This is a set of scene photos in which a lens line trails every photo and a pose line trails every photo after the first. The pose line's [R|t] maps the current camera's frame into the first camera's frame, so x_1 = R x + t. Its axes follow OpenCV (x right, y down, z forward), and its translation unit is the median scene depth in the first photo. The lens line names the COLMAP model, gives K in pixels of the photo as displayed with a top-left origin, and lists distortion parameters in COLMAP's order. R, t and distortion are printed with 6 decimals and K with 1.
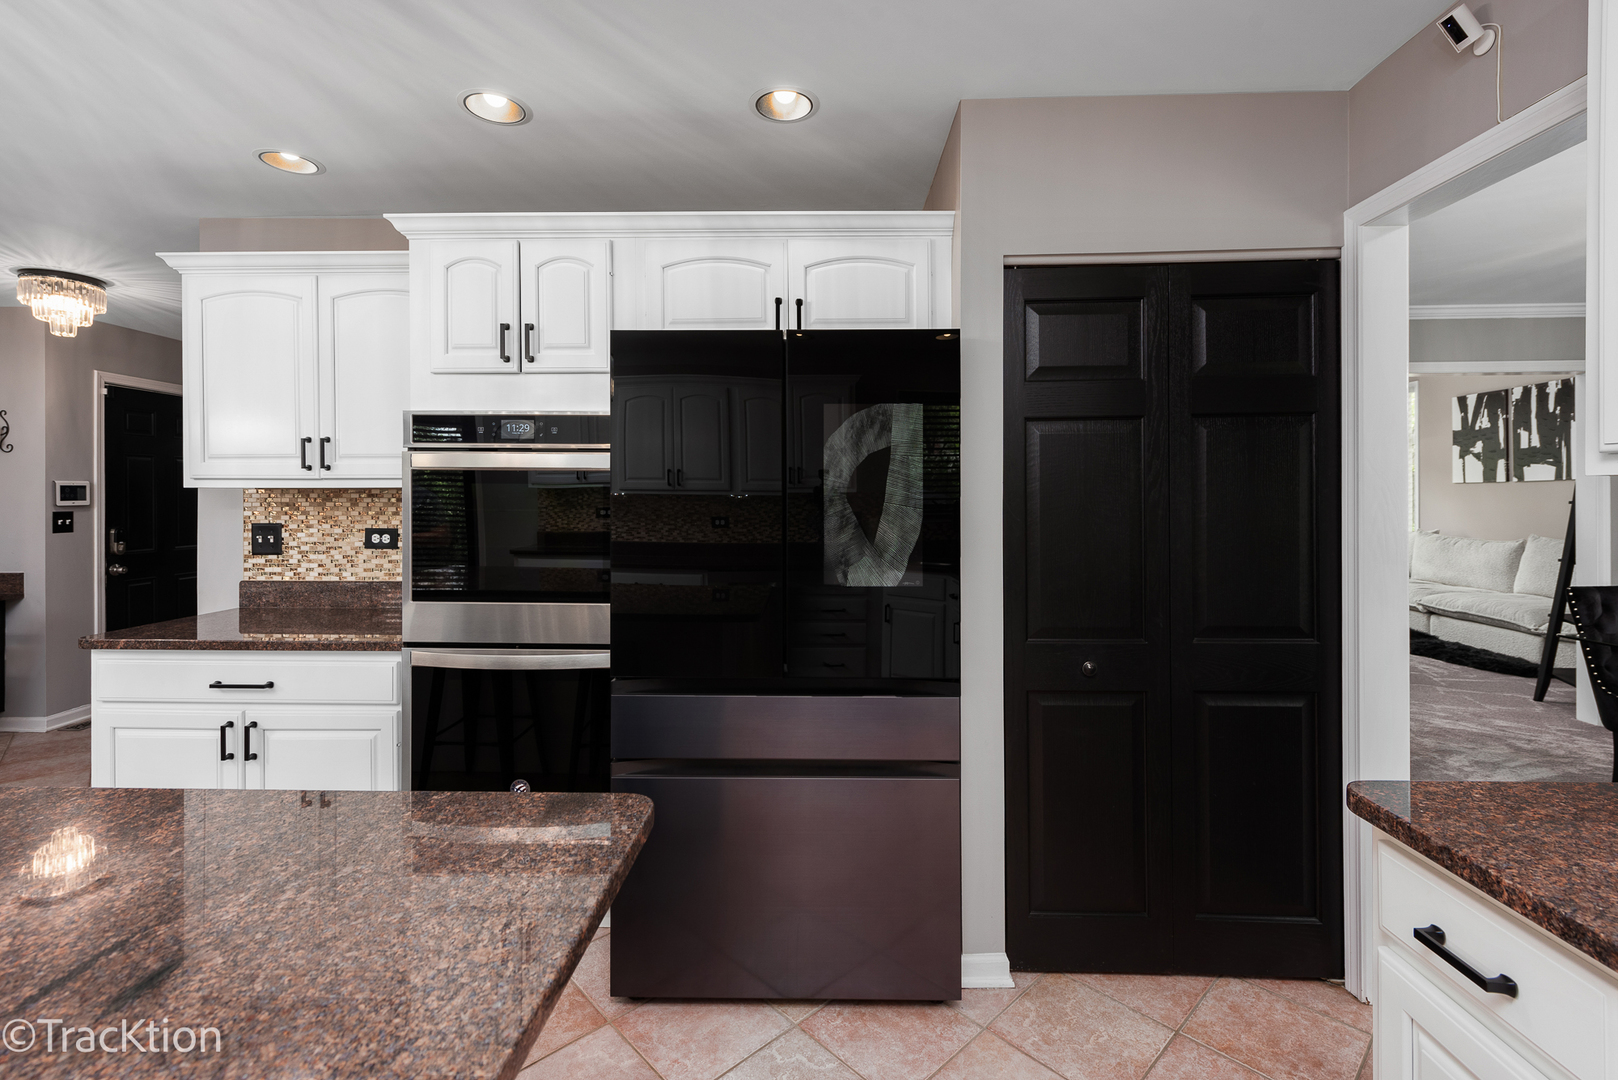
lens RADIAL K [[713.6, 0, 816.2], [0, 713.6, 496.9], [0, 0, 1]] dist [0.018215, -0.007128]
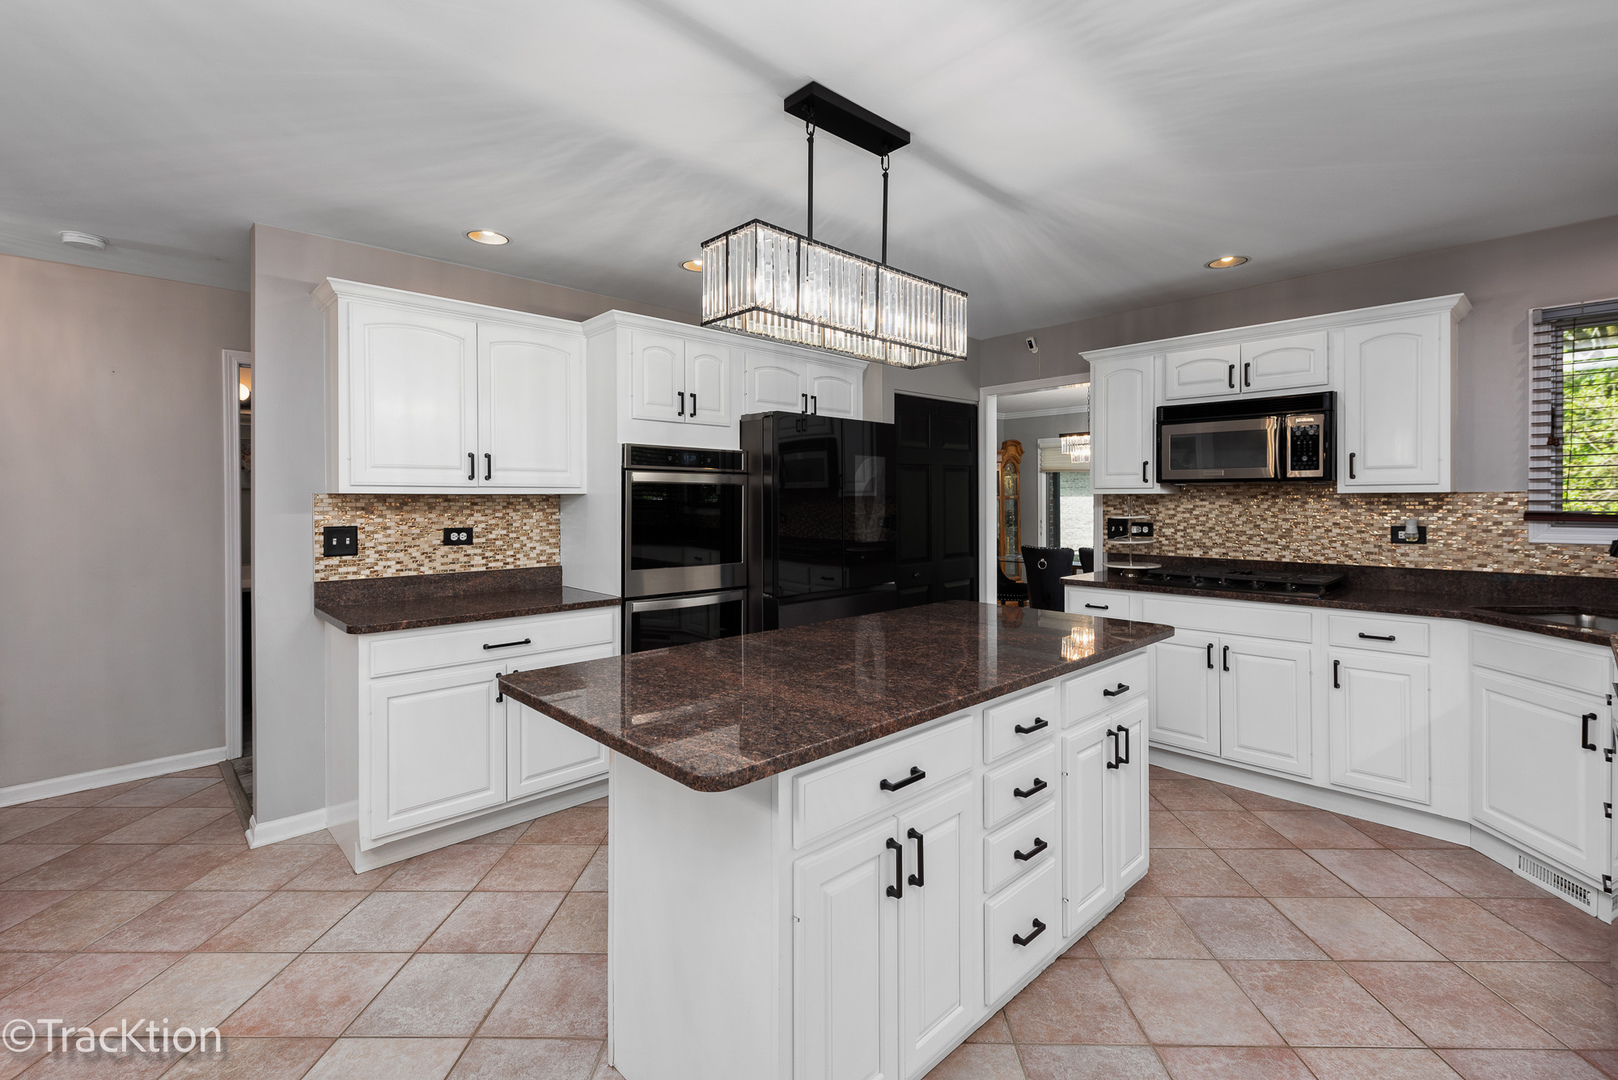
lens RADIAL K [[713.6, 0, 824.5], [0, 713.6, 494.6], [0, 0, 1]] dist [0.018215, -0.007128]
pose [[0.683736, 0.004438, 0.729716, -1.052377], [0.001365, 0.999972, -0.007361, -0.001439], [-0.729728, 0.006029, 0.683711, -0.249666]]
